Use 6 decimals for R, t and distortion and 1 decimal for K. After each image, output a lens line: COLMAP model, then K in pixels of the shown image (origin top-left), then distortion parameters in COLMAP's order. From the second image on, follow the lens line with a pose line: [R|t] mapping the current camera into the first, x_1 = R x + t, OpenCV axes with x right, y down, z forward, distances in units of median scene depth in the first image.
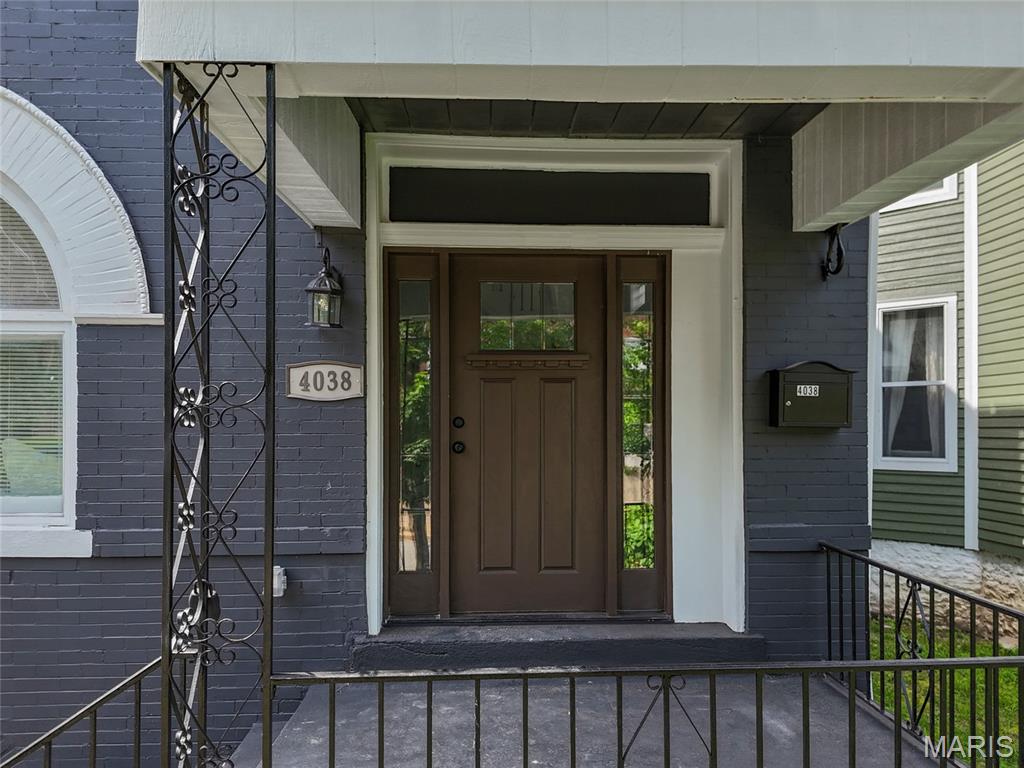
lens RADIAL K [[721.2, 0, 512.9], [0, 721.2, 401.8], [0, 0, 1]] dist [0.064888, -0.000063]
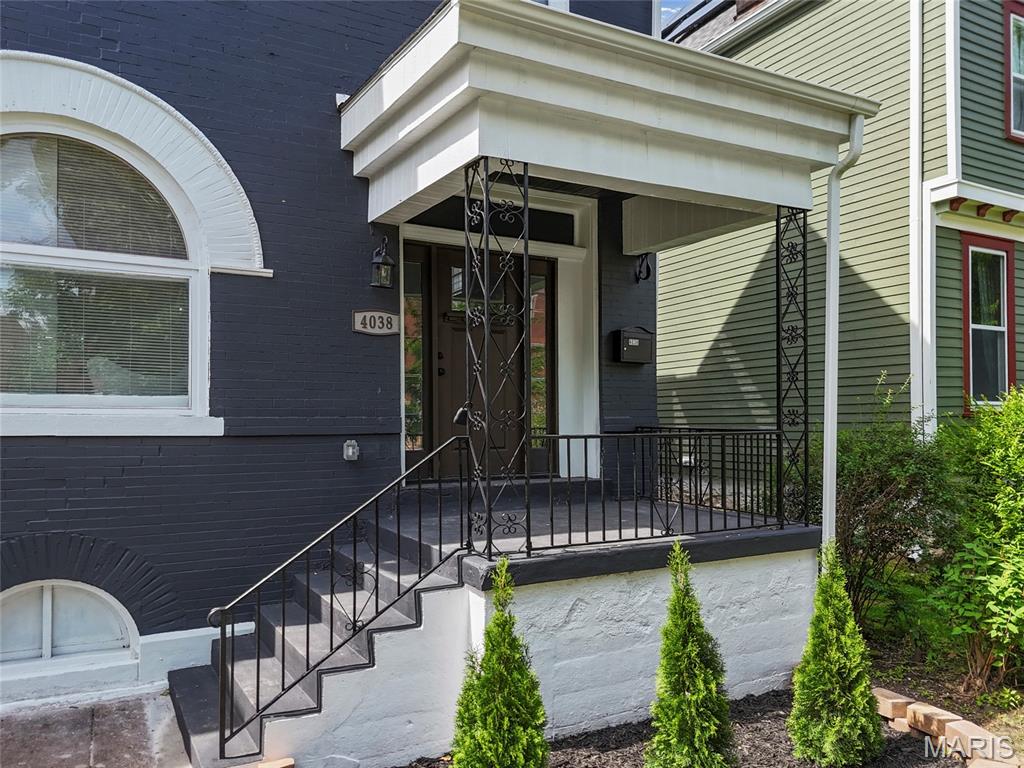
lens RADIAL K [[749.5, 0, 512.2], [0, 749.5, 423.3], [0, 0, 1]] dist [0.035087, -0.001595]
pose [[0.895589, -0.004528, 0.444860, -0.710624], [0.000341, 0.999955, 0.009492, 0.170705], [-0.444883, -0.008349, 0.895550, -0.558434]]
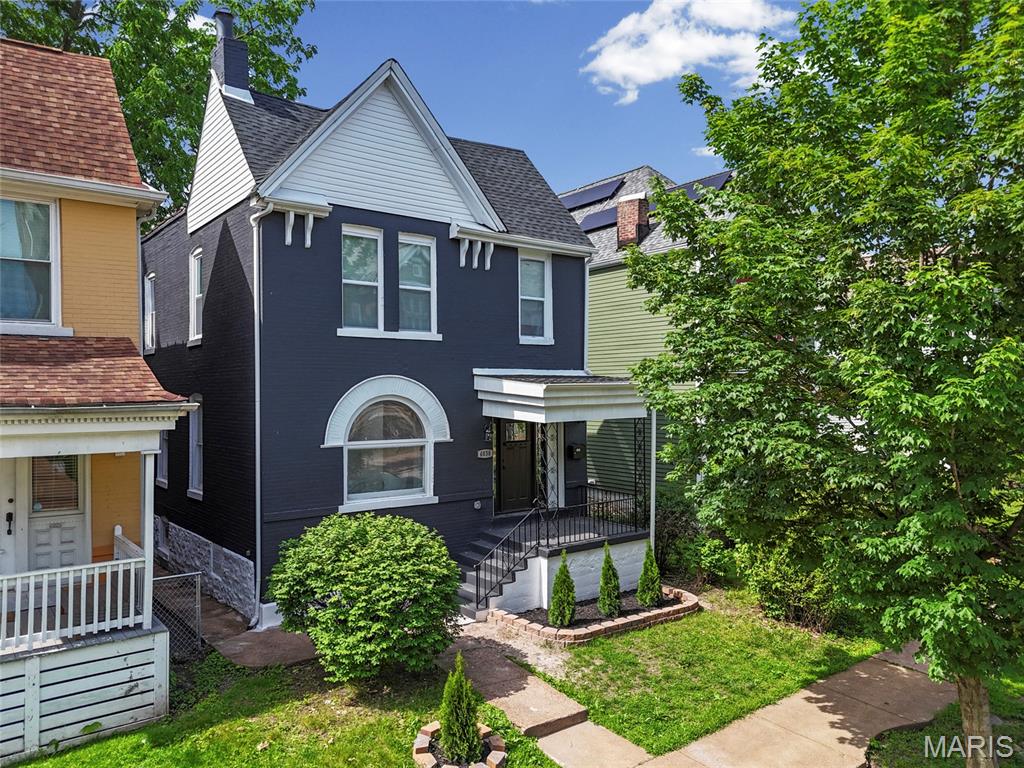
lens RADIAL K [[721.2, 0, 512.9], [0, 721.2, 401.8], [0, 0, 1]] dist [0.064888, -0.000063]
pose [[0.815542, -0.008959, 0.578629, -2.398012], [-0.005226, 0.999725, 0.022845, -0.400093], [-0.578674, -0.021655, 0.815271, -2.274553]]
